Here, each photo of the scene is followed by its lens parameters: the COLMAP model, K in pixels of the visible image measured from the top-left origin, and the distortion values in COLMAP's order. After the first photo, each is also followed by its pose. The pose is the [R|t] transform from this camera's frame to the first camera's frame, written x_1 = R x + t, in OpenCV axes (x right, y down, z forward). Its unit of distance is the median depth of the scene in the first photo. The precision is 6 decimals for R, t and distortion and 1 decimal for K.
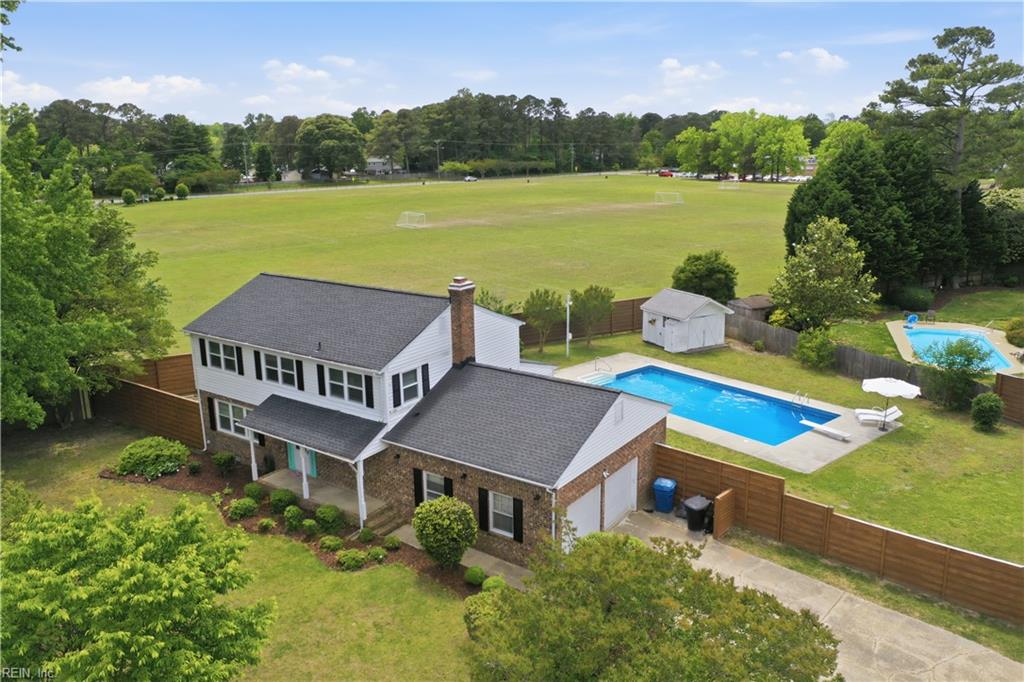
lens RADIAL K [[798.4, 0, 512.3], [0, 798.4, 342.3], [0, 0, 1]] dist [-0.024316, 0.020095]
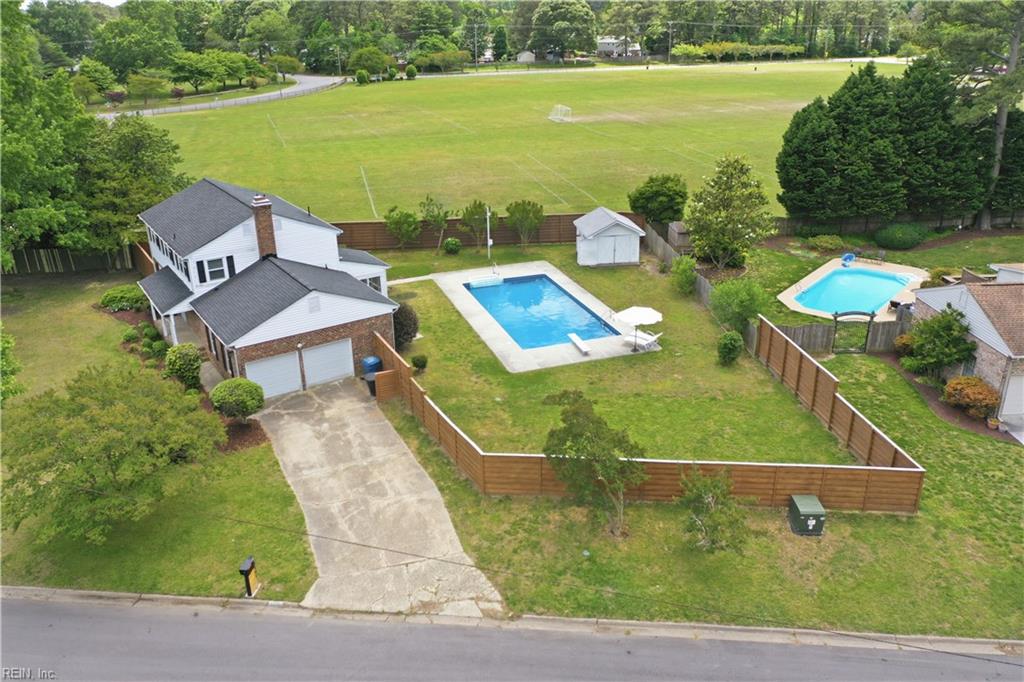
lens RADIAL K [[798.4, 0, 515.7], [0, 798.4, 337.4], [0, 0, 1]] dist [-0.024316, 0.020095]
pose [[0.935775, 0.136009, -0.325310, 0.495654], [-0.087495, 0.983324, 0.159433, -0.058857], [0.341569, -0.120731, 0.932070, -0.110404]]
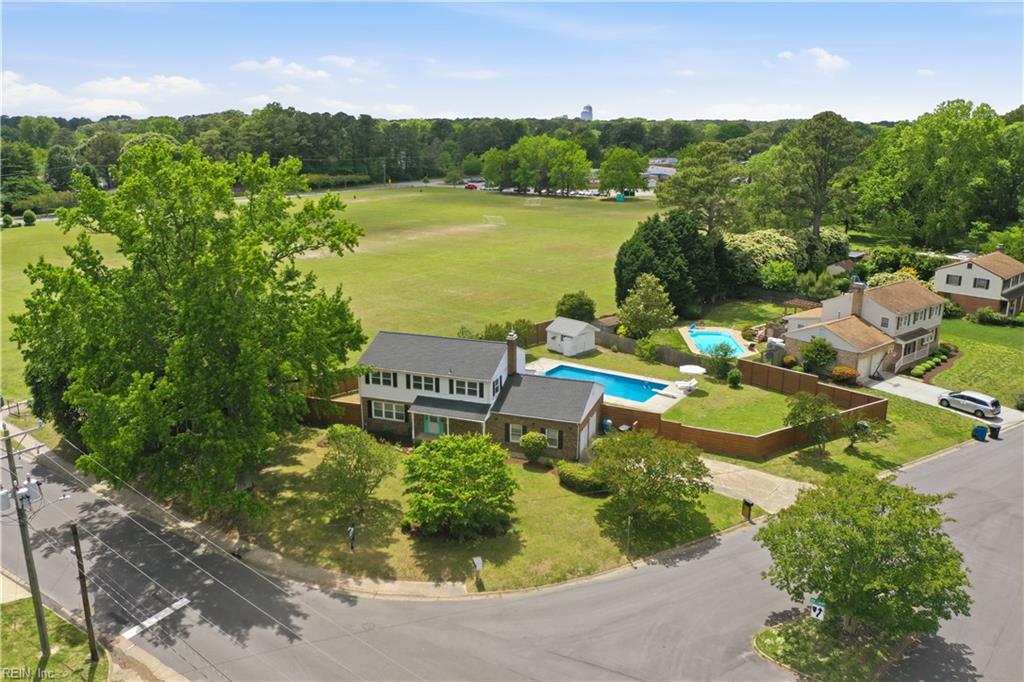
lens RADIAL K [[798.4, 0, 512.9], [0, 798.4, 342.2], [0, 0, 1]] dist [-0.024316, 0.020095]
pose [[0.961315, -0.059524, 0.268943, -0.368888], [0.055485, 0.998204, 0.022604, -0.061655], [-0.269805, -0.006807, 0.962891, -0.608985]]
